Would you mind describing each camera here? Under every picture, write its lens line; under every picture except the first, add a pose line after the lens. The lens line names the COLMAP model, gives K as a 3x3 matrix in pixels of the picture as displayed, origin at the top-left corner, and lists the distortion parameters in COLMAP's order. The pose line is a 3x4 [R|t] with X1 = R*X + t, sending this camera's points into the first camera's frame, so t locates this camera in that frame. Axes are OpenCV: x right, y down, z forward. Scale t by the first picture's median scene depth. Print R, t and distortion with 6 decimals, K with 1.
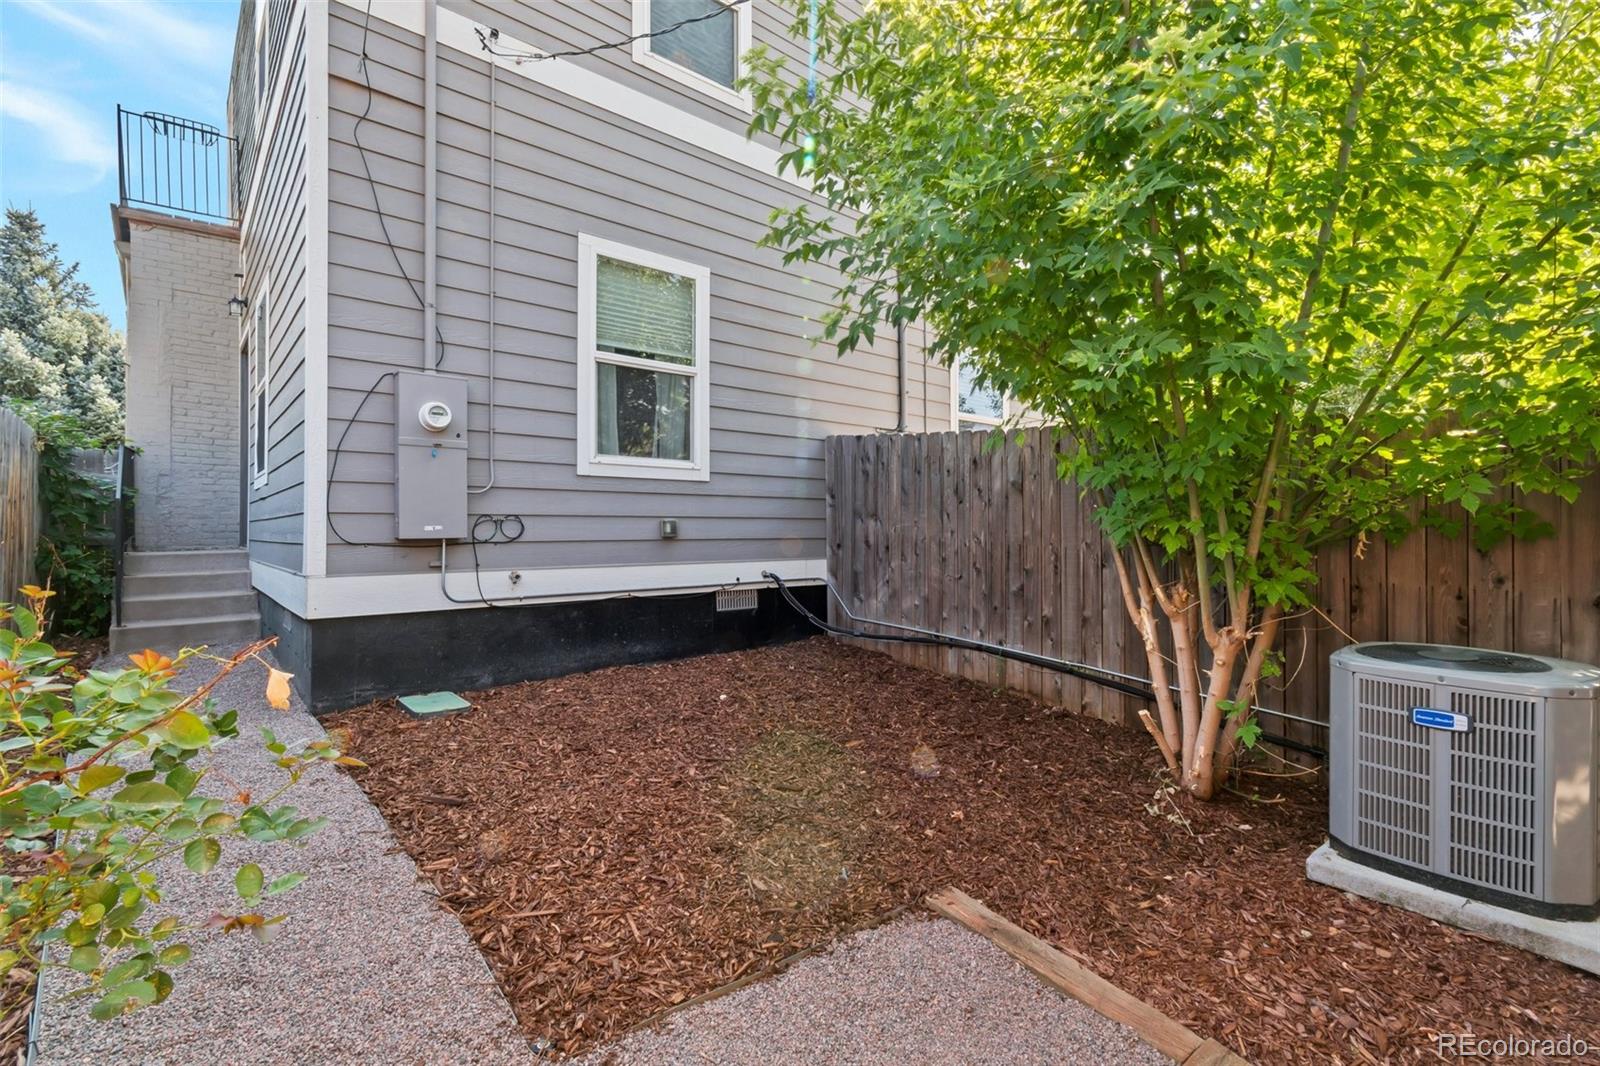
lens RADIAL K [[733.3, 0, 804.6], [0, 733.3, 528.7], [0, 0, 1]] dist [0.002238, -0.000441]
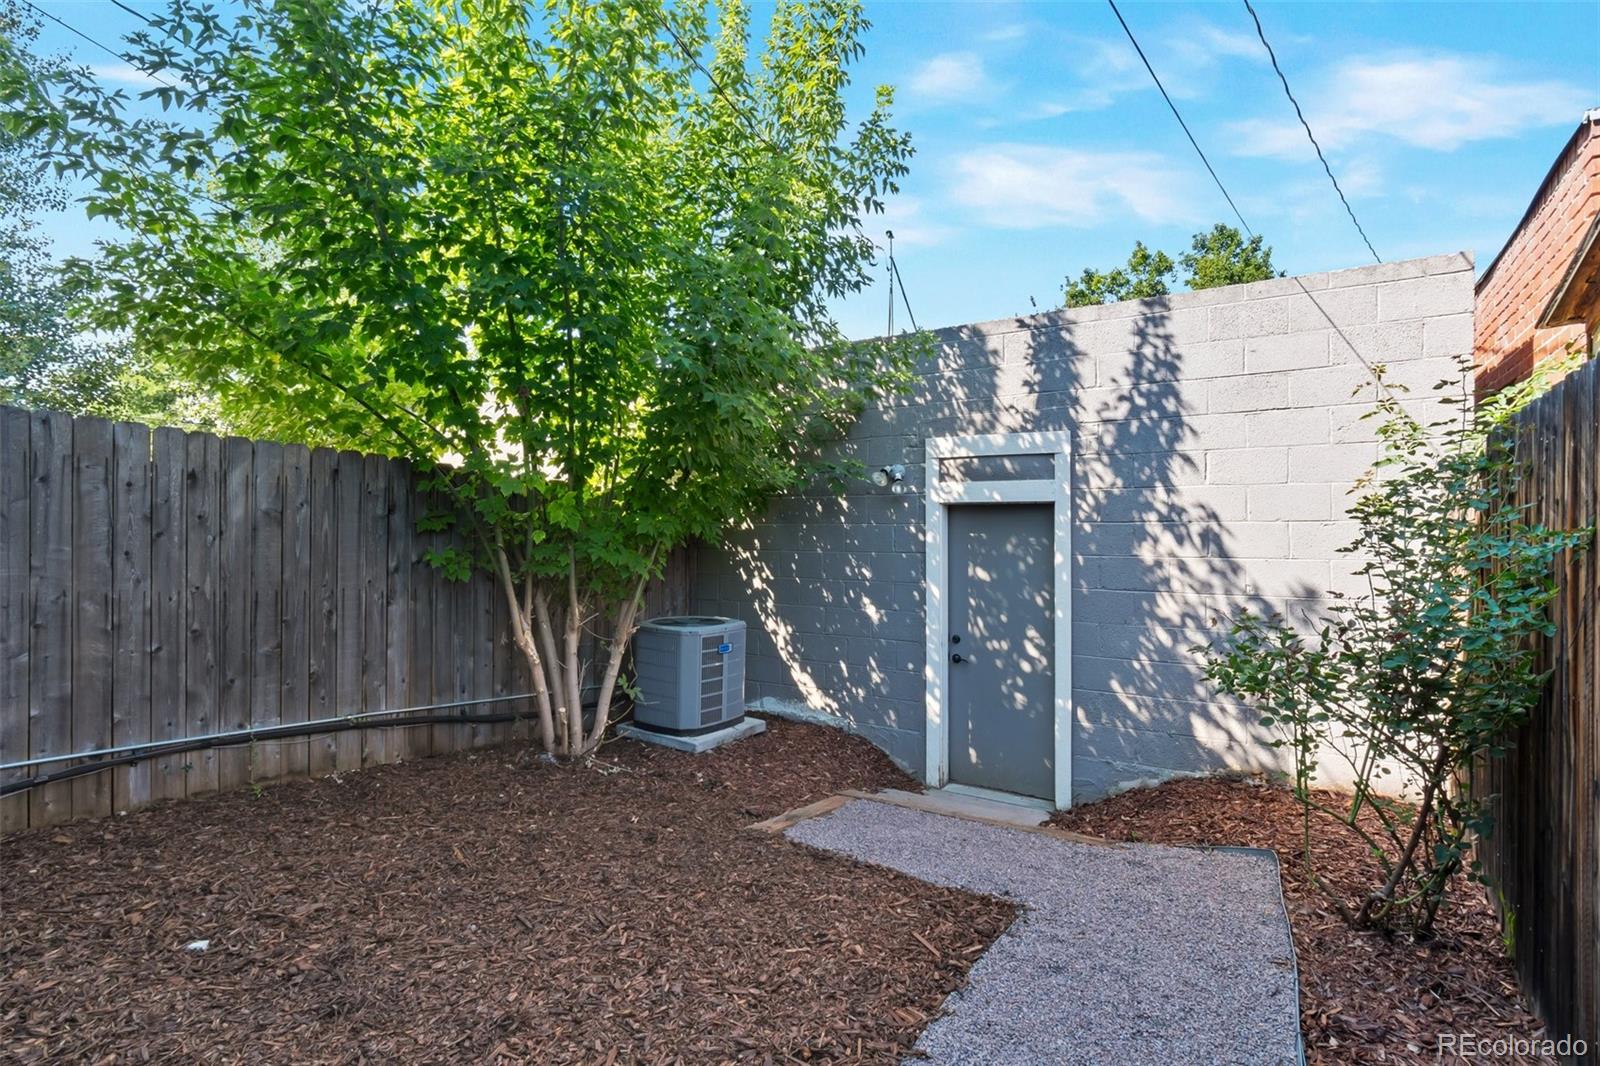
lens RADIAL K [[786.5, 0, 800.1], [0, 786.5, 523.8], [0, 0, 1]] dist [-0.001732, -0.000141]
pose [[-0.289053, -0.002569, 0.957310, -0.283317], [0.000082, 0.999996, 0.002709, -0.021890], [-0.957313, 0.000862, -0.289052, 0.298329]]
